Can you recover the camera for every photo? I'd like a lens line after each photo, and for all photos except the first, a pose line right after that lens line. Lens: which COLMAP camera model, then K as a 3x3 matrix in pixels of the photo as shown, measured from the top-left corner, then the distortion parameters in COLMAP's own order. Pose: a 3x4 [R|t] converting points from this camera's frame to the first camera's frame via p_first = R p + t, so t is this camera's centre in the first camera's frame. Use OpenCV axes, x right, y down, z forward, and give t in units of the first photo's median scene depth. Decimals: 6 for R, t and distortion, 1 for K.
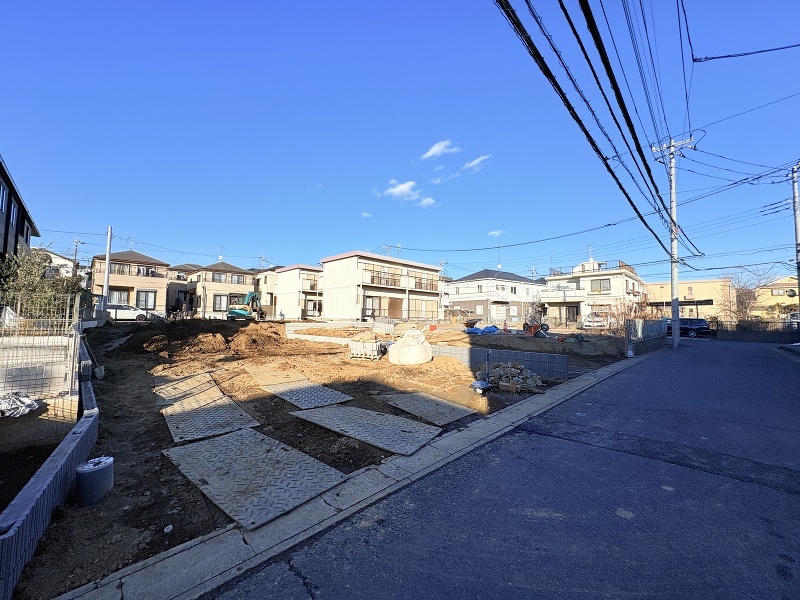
lens RADIAL K [[316.5, 0, 399.3], [0, 316.5, 298.2], [0, 0, 1]] dist [-0.000683, 0.000468]
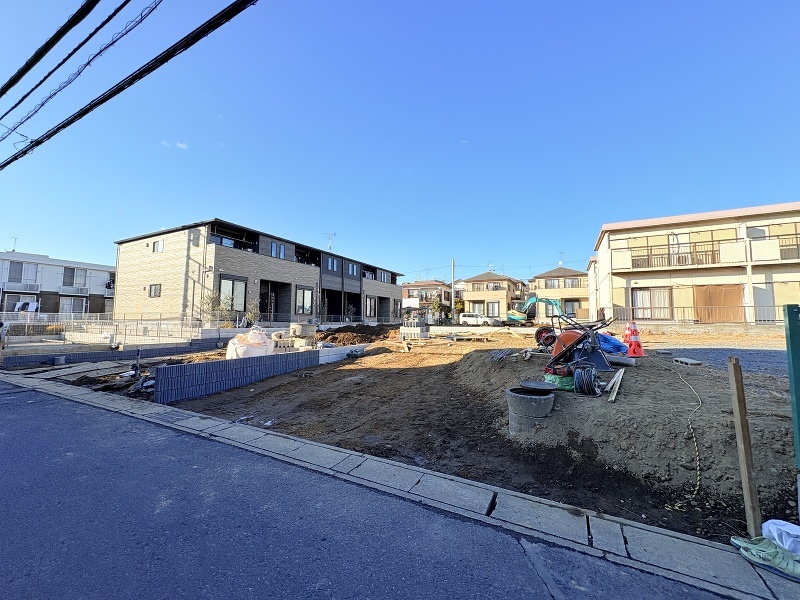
lens RADIAL K [[316.5, 0, 399.3], [0, 316.5, 298.2], [0, 0, 1]] dist [-0.000683, 0.000468]
pose [[0.300705, -0.079769, -0.950376, 0.308643], [0.059131, 0.996138, -0.064901, 0.023289], [0.951883, -0.036681, 0.304260, 0.291444]]
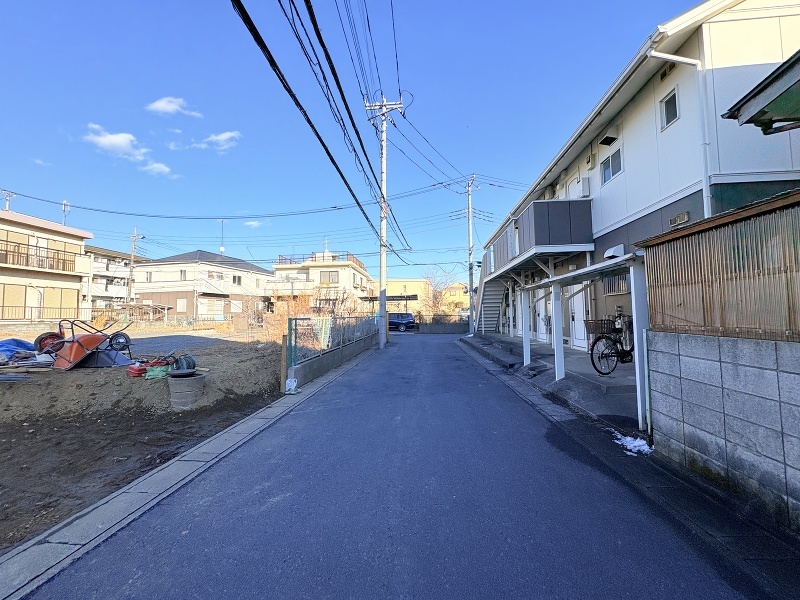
lens RADIAL K [[318.0, 0, 398.8], [0, 318.0, 298.7], [0, 0, 1]] dist [-0.000832, 0.000340]
pose [[0.756852, 0.013988, 0.653437, 0.195910], [-0.022249, 0.999743, 0.004369, 0.010783], [-0.653208, -0.017845, 0.756968, 0.185339]]
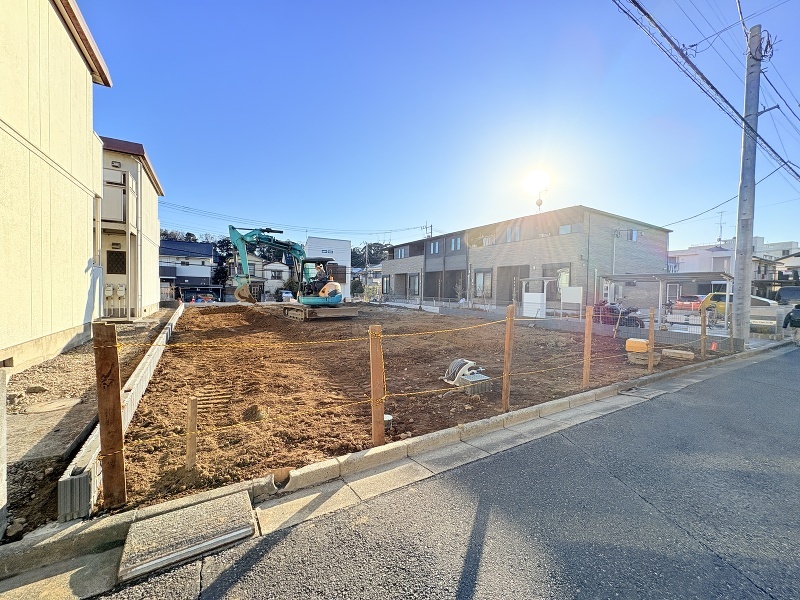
lens RADIAL K [[316.6, 0, 399.6], [0, 316.6, 297.3], [0, 0, 1]] dist [-0.000382, 0.000288]
pose [[-0.969636, -0.034459, 0.242112, -0.585155], [-0.045591, 0.998138, -0.040525, 0.047449], [-0.240264, -0.050333, -0.969402, 1.190065]]
